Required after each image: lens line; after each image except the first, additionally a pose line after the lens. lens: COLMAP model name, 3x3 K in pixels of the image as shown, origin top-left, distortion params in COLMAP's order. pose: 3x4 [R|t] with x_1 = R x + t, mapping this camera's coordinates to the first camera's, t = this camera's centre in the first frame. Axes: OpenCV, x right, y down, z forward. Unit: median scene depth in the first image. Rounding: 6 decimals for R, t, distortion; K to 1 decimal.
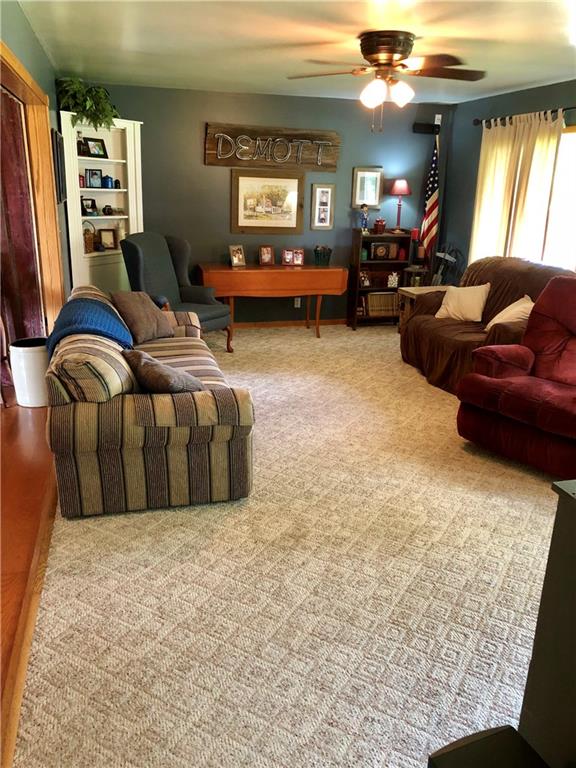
lens RADIAL K [[615.6, 0, 287.5], [0, 615.6, 384.1], [0, 0, 1]] dist [-0.016789, -0.007836]
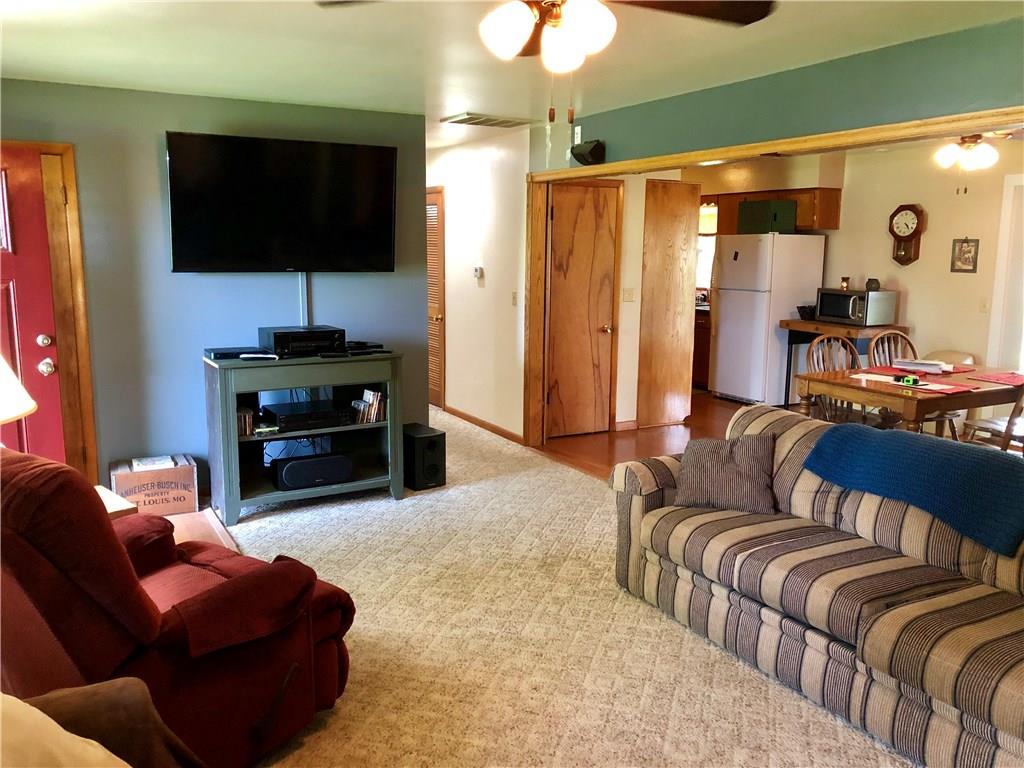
lens RADIAL K [[820.8, 0, 510.8], [0, 820.8, 386.4], [0, 0, 1]] dist [-0.016789, -0.007836]
pose [[-0.970473, 0.014210, -0.240789, 0.376903], [-0.098909, 0.887033, 0.450988, -0.603464], [0.219996, 0.461488, -0.859436, 1.882242]]
